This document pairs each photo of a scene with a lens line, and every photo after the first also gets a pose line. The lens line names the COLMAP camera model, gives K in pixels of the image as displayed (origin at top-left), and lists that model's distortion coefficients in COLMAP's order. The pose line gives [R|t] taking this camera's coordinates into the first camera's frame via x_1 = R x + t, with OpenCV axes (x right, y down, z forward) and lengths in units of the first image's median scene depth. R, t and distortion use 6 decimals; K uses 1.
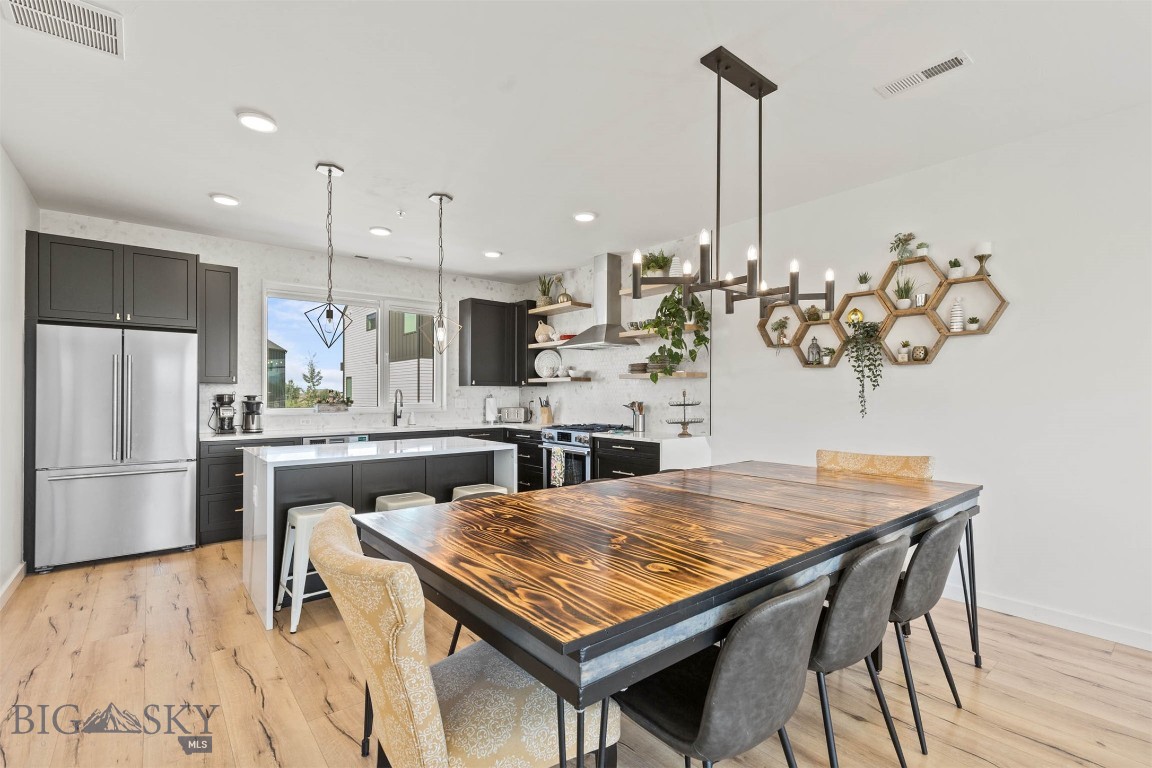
lens RADIAL K [[521.6, 0, 576.6], [0, 521.6, 394.6], [0, 0, 1]] dist [0.012889, -0.001686]
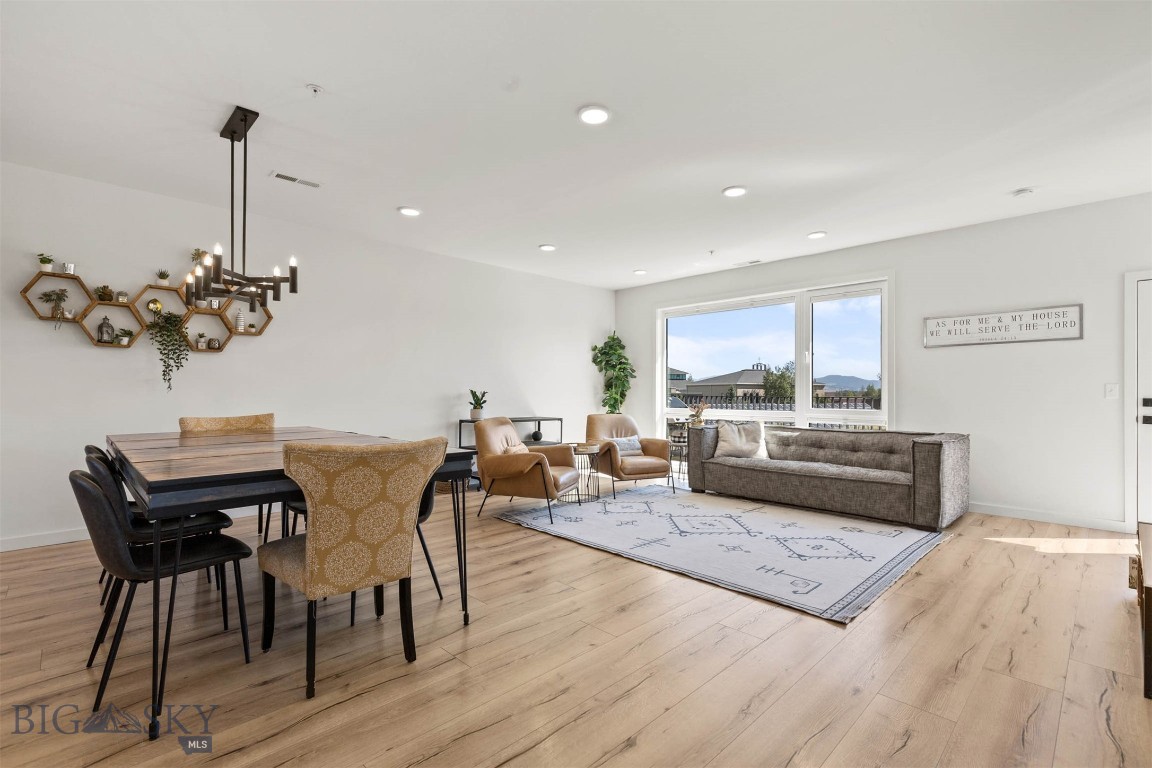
lens RADIAL K [[521.6, 0, 575.3], [0, 521.6, 389.4], [0, 0, 1]] dist [0.012889, -0.001686]
pose [[-0.086001, 0.002534, 0.996292, -0.526966], [-0.004333, 0.999986, -0.002917, 0.025770], [-0.996286, -0.004568, -0.085989, 0.132246]]
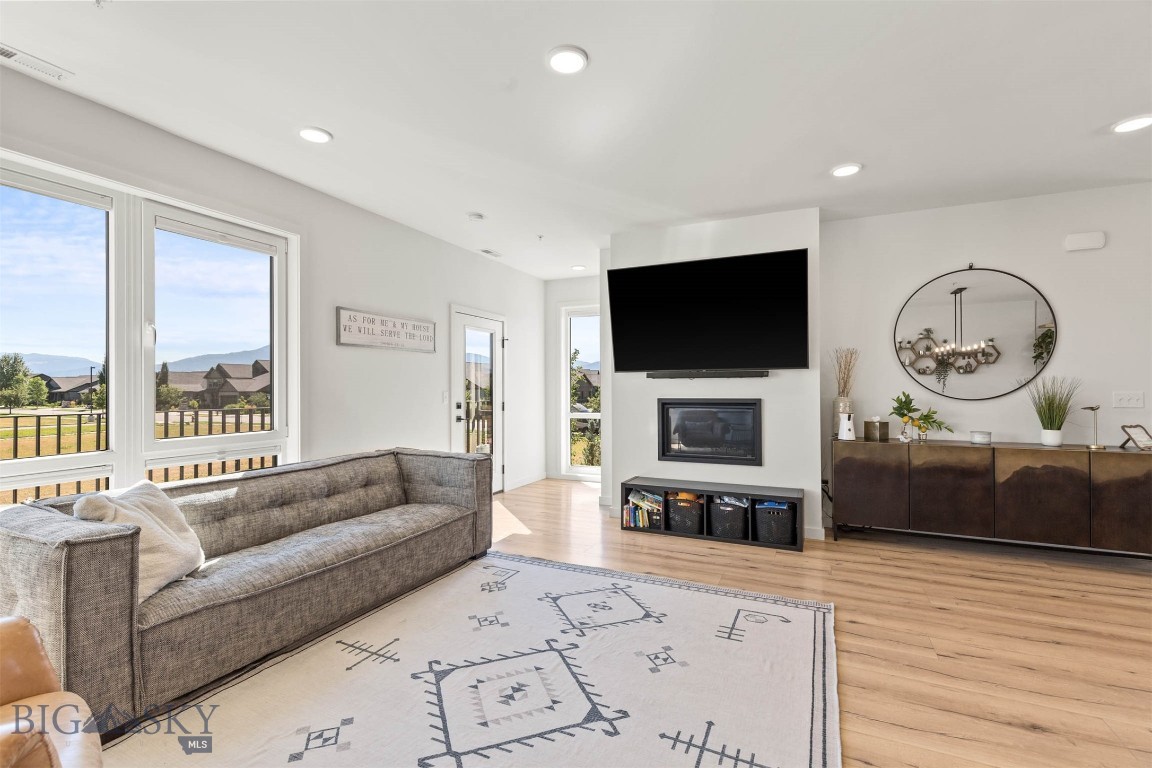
lens RADIAL K [[521.6, 0, 578.9], [0, 521.6, 379.3], [0, 0, 1]] dist [0.012889, -0.001686]
pose [[-0.897112, -0.007245, -0.441745, 0.498723], [0.000500, 0.999848, -0.017413, 0.003912], [0.441804, -0.015842, -0.896972, 0.241060]]
